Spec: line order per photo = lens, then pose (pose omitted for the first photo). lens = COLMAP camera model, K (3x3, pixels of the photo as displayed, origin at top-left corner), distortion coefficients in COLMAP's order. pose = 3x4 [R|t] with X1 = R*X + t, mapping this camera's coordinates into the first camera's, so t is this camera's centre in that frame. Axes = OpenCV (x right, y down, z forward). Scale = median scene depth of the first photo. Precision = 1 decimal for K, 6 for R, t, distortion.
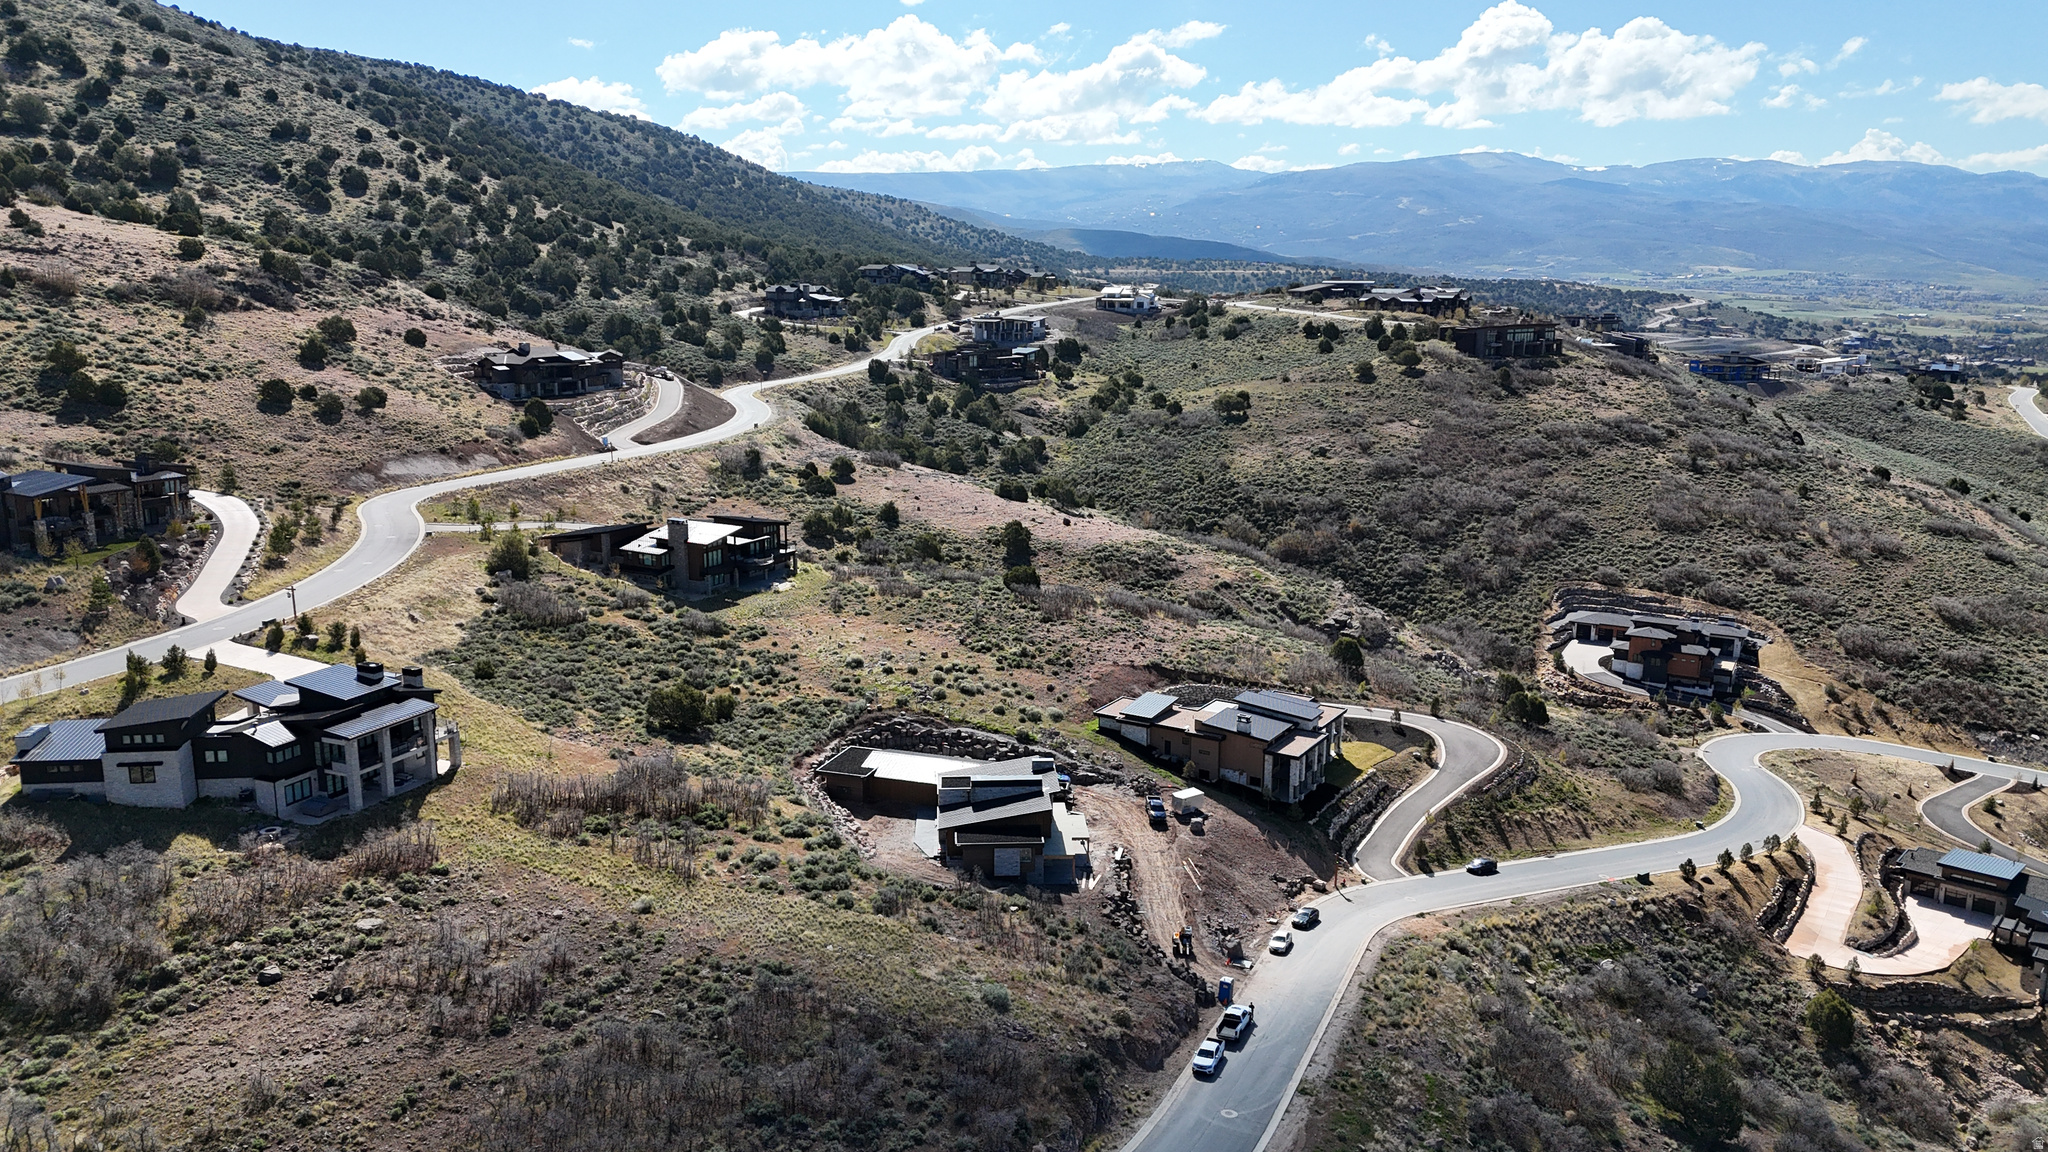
lens RADIAL K [[1499.5, 0, 1024.0], [0, 1499.5, 576.0], [0, 0, 1]] dist [0.122122, -0.135372]
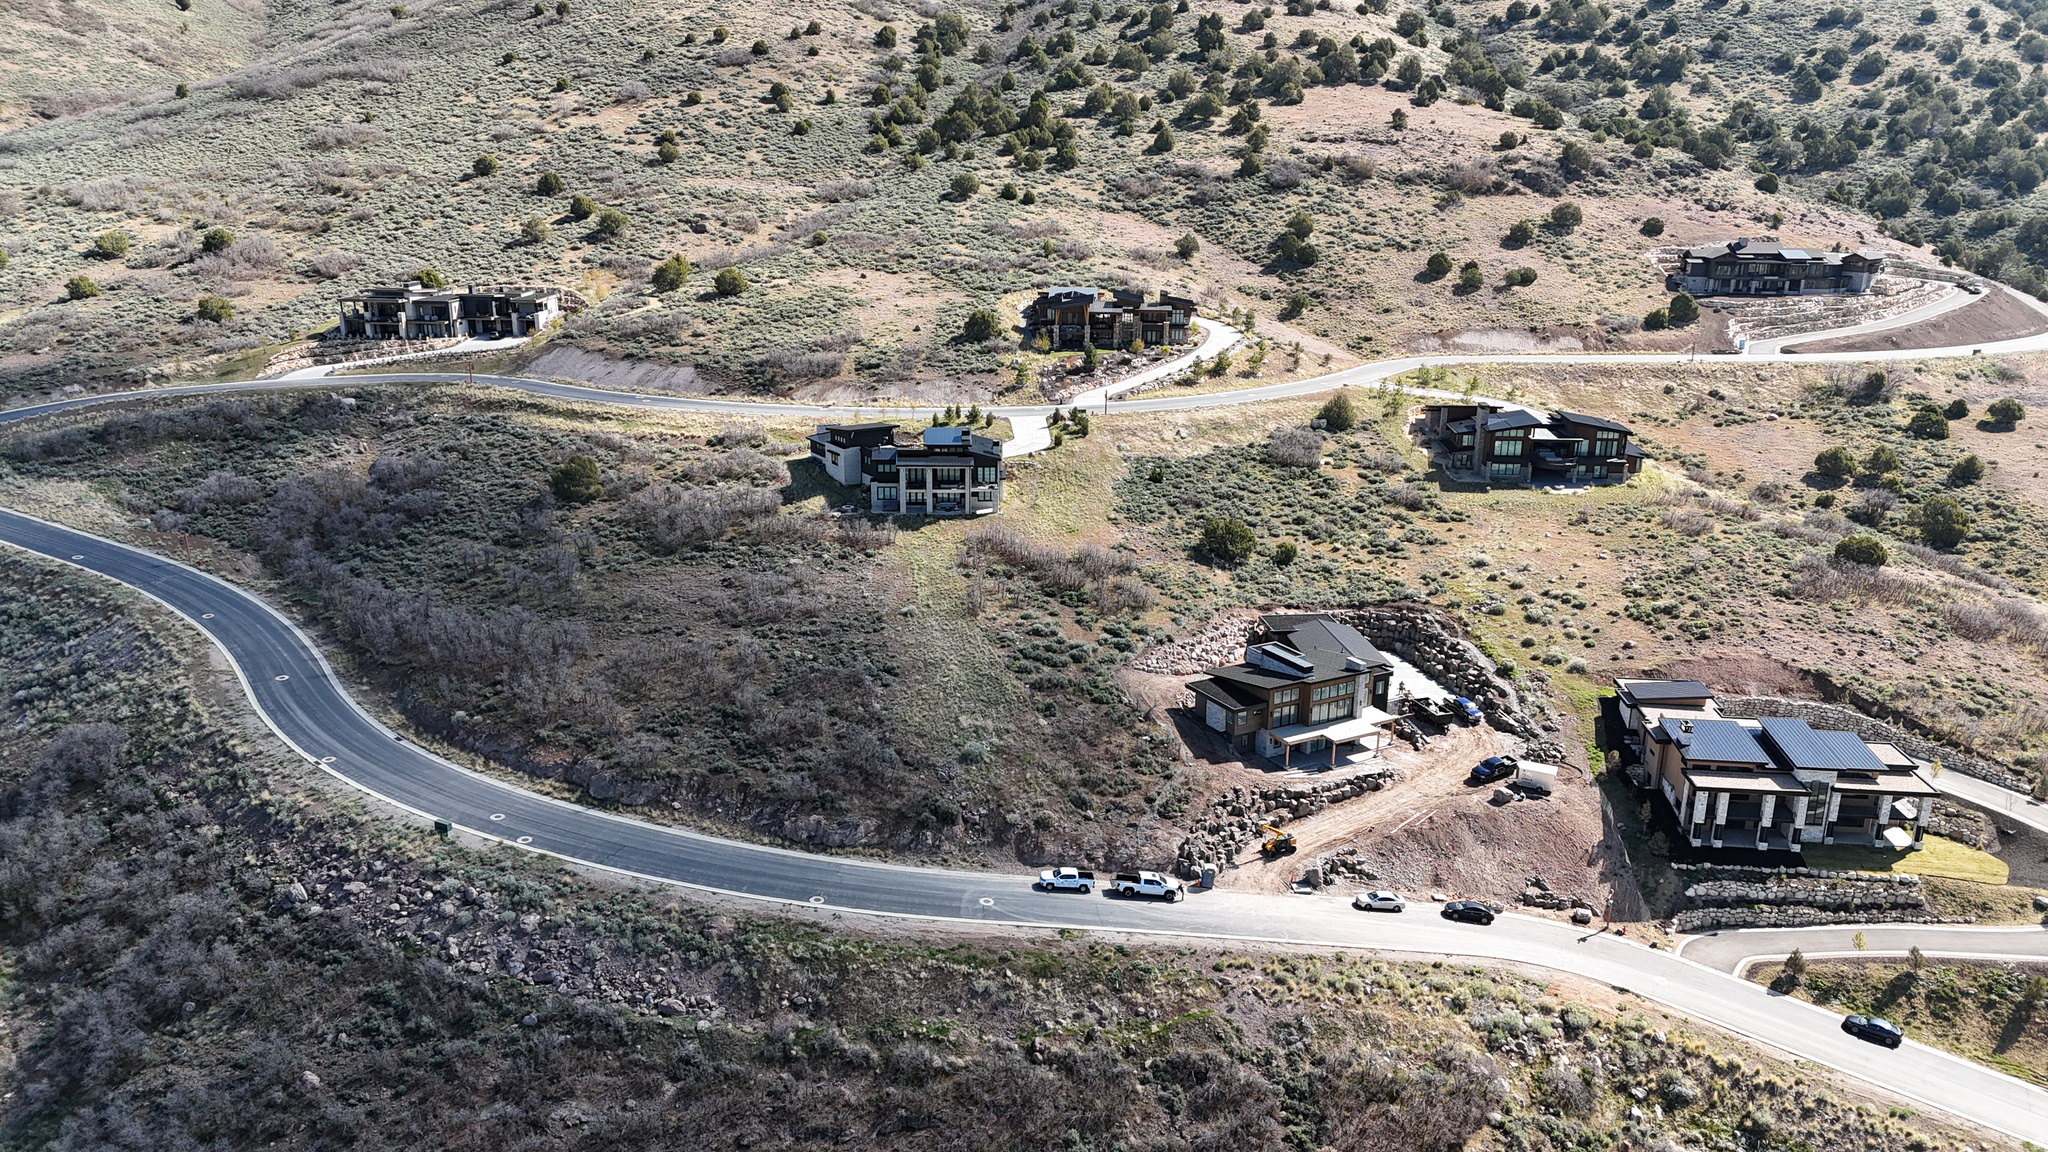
lens RADIAL K [[1498.4, 0, 1026.8], [0, 1498.4, 577.3], [0, 0, 1]] dist [0.088057, -0.085906]
pose [[0.446067, 0.257613, -0.857123, 0.329374], [-0.198000, 0.962355, 0.186198, -0.032235], [0.872823, 0.086653, 0.480282, 0.140099]]
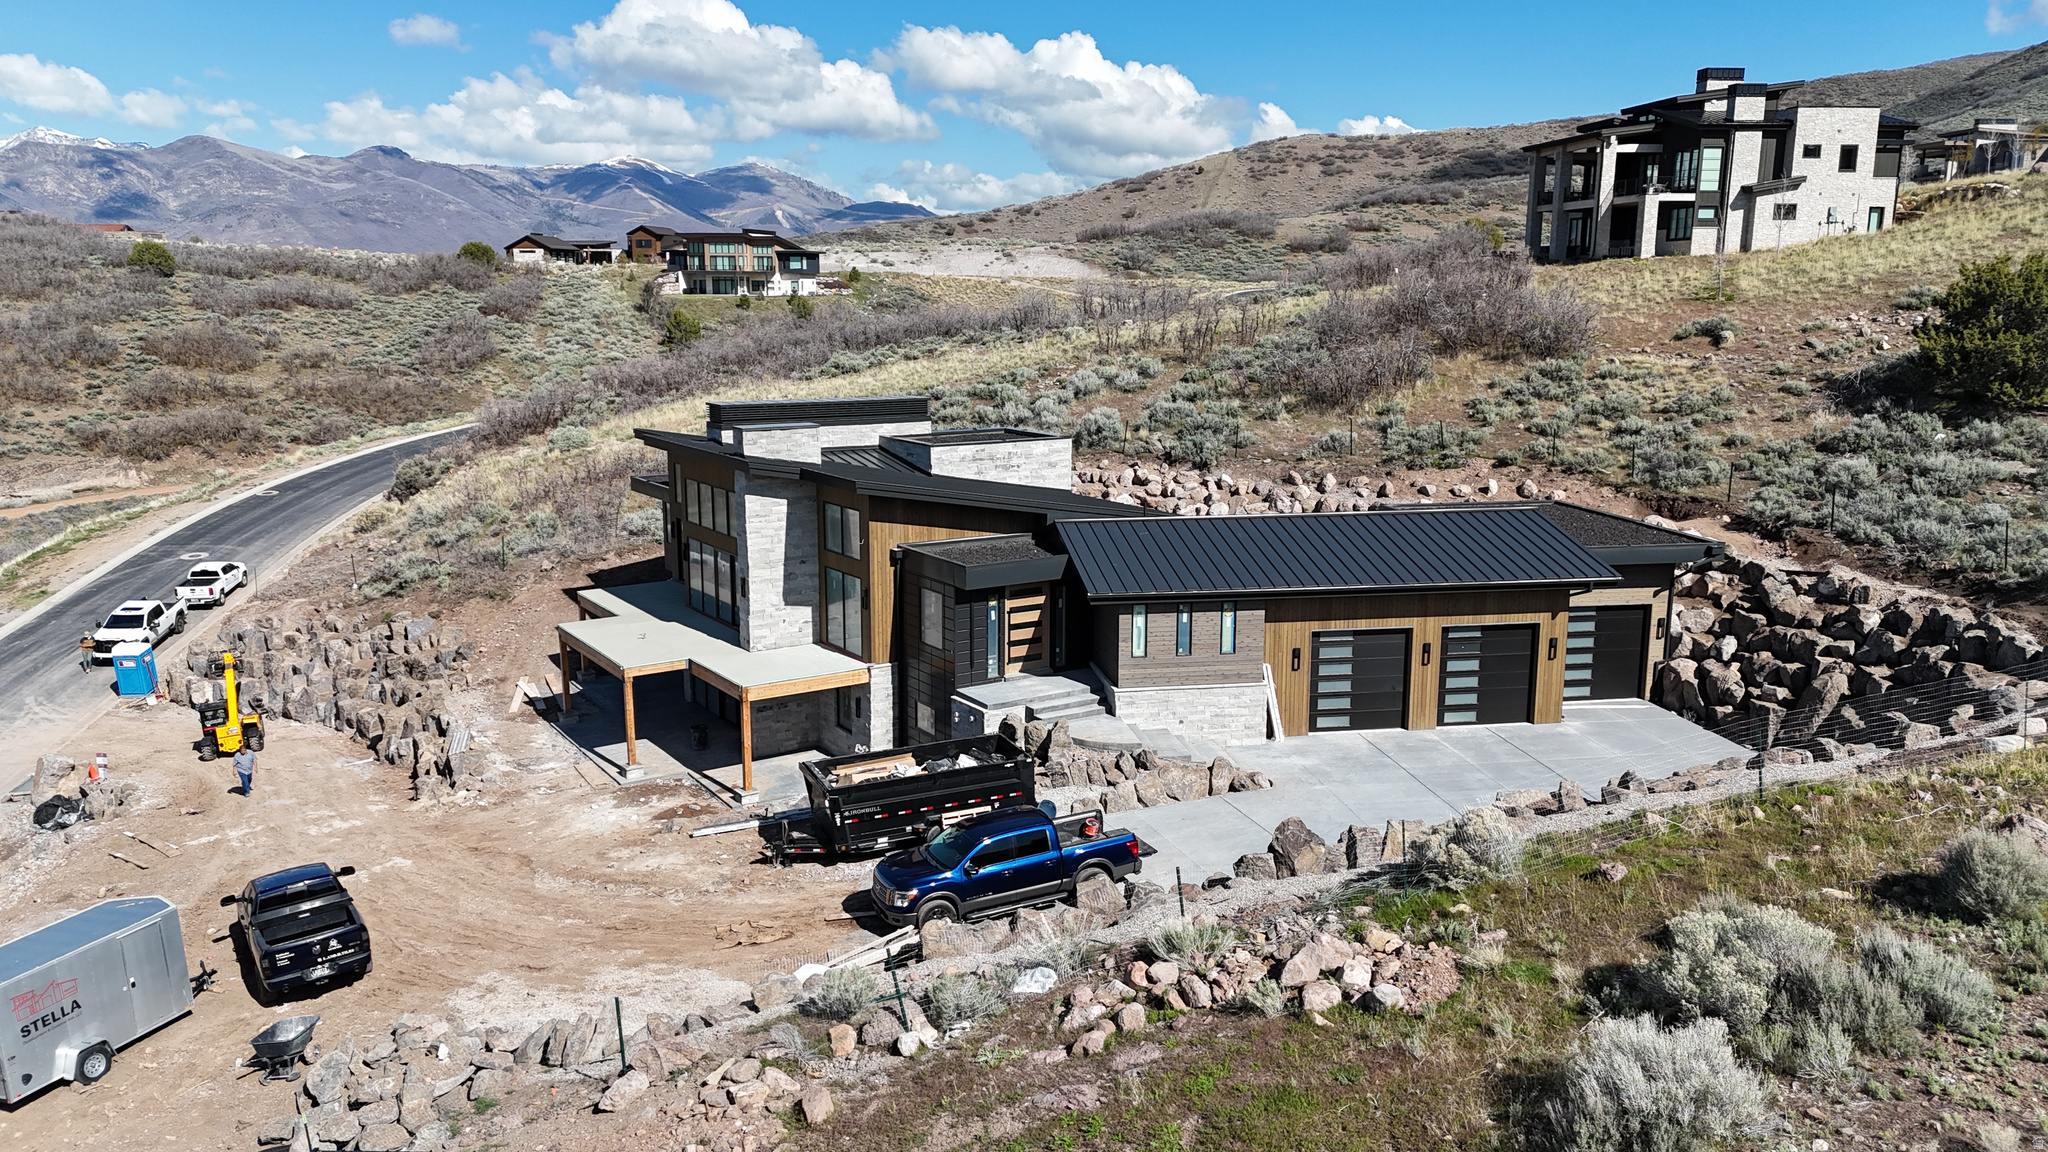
lens RADIAL K [[1498.4, 0, 1026.8], [0, 1498.4, 577.3], [0, 0, 1]] dist [0.088057, -0.085906]
pose [[-0.869137, 0.086142, -0.487012, 0.044282], [-0.111643, 0.925125, 0.362876, 0.020534], [0.481806, 0.369761, -0.794443, 0.537320]]
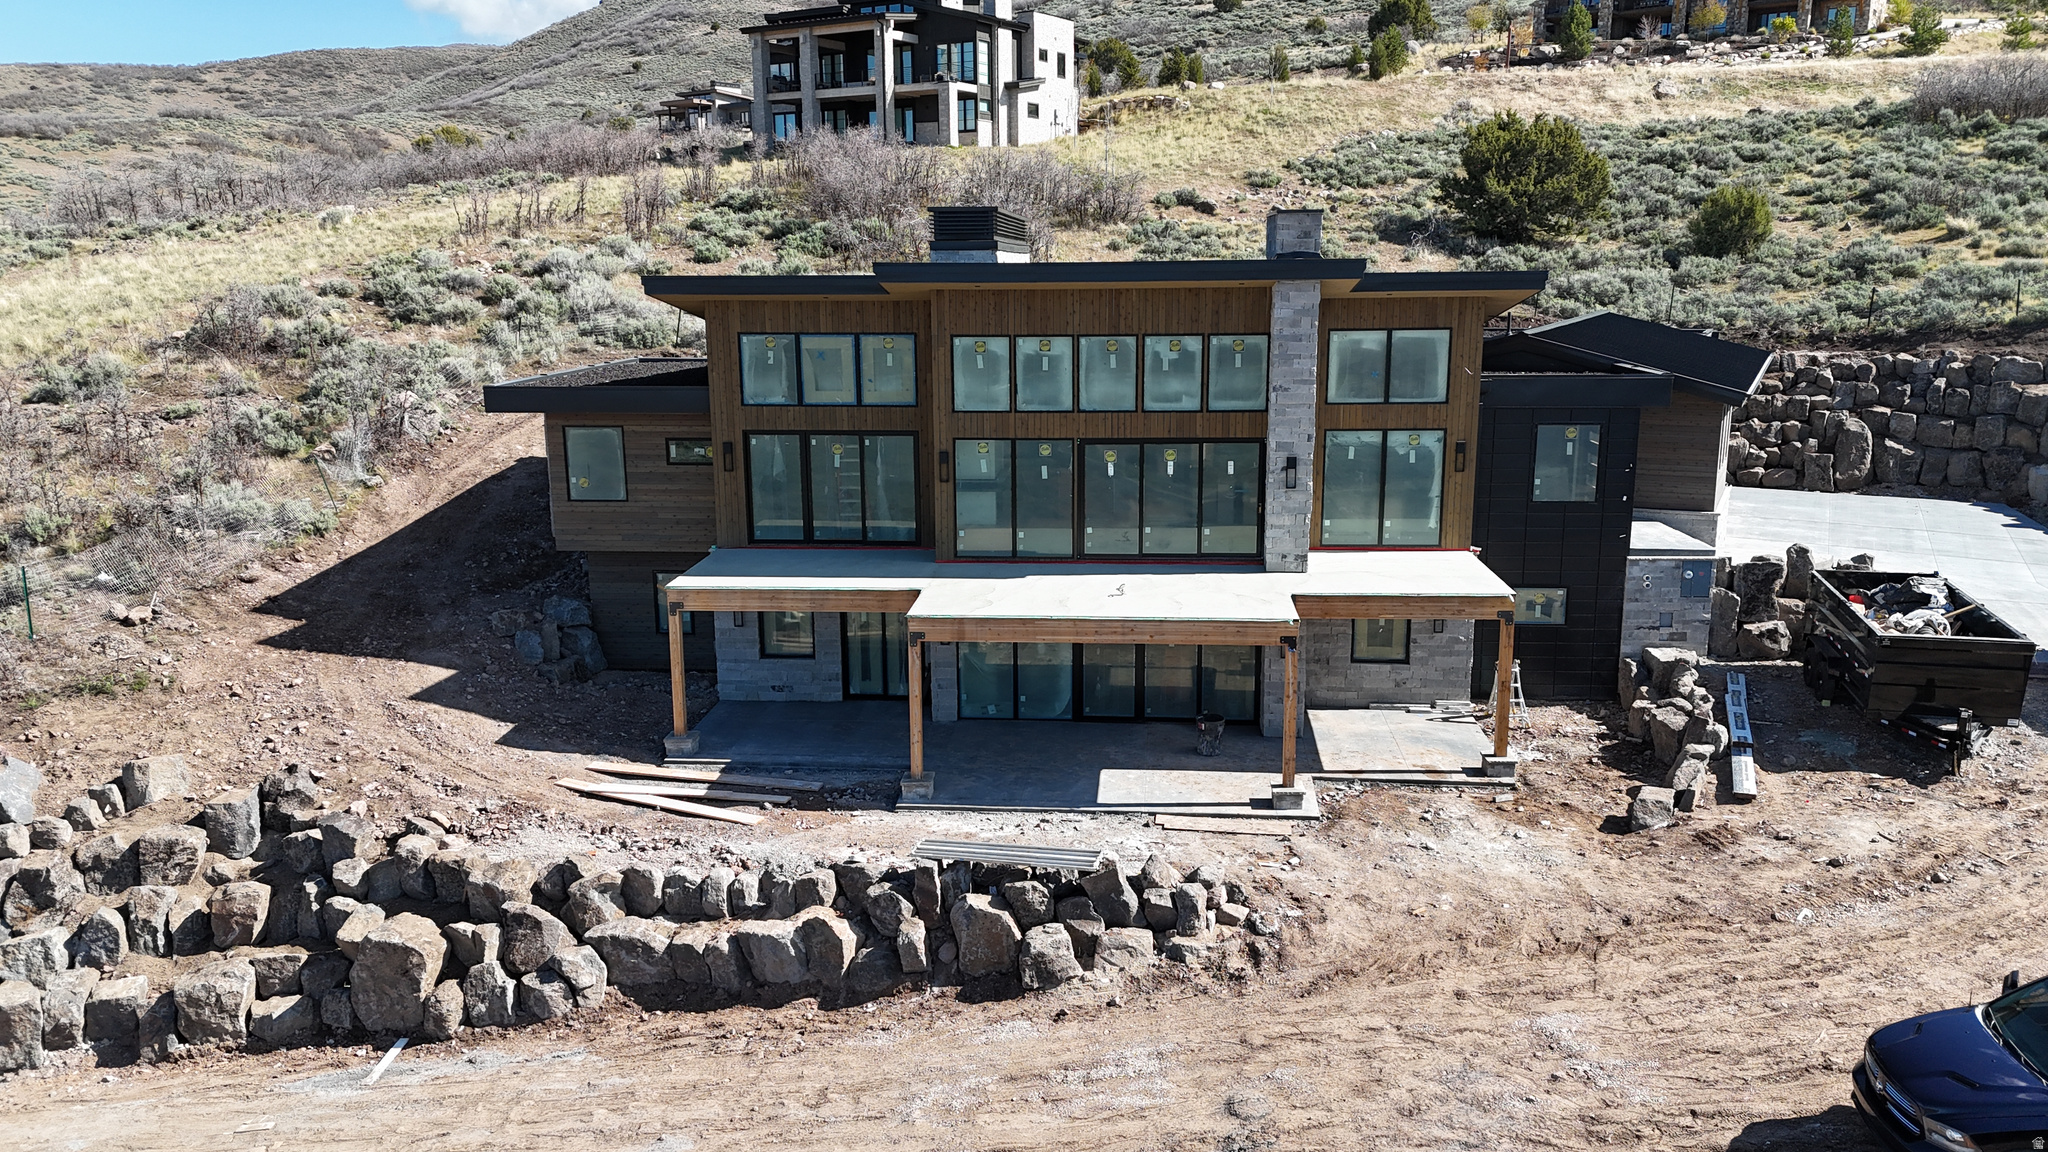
lens RADIAL K [[1498.4, 0, 1026.8], [0, 1498.4, 577.3], [0, 0, 1]] dist [0.088057, -0.085906]
pose [[-0.135222, 0.199630, -0.970496, 0.079888], [-0.201476, 0.953488, 0.224204, 0.056078], [0.970115, 0.225849, -0.088712, 0.432297]]
